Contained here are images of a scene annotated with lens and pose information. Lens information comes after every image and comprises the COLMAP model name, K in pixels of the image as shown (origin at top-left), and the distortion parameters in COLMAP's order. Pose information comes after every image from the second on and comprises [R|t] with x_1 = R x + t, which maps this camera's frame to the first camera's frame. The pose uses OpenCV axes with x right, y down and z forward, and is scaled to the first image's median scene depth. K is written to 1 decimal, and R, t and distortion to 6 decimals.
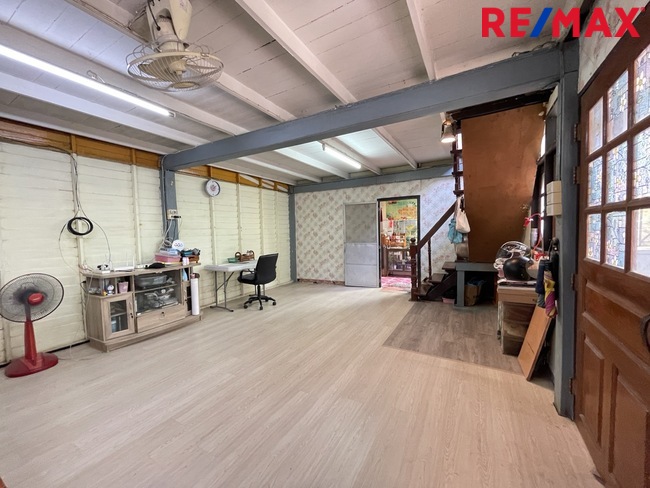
lens RADIAL K [[263.5, 0, 323.2], [0, 263.5, 244.4], [0, 0, 1]] dist [-0.001248, 0.000215]
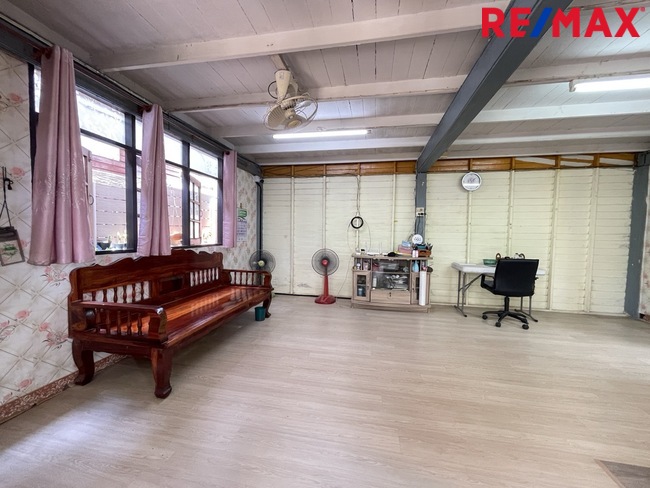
lens RADIAL K [[263.5, 0, 322.9], [0, 263.5, 244.9], [0, 0, 1]] dist [-0.001248, 0.000215]
pose [[0.321092, 0.066710, -0.944696, 0.418514], [-0.067760, 0.996578, 0.047342, 0.000660], [0.944621, 0.048812, 0.324513, 0.297337]]
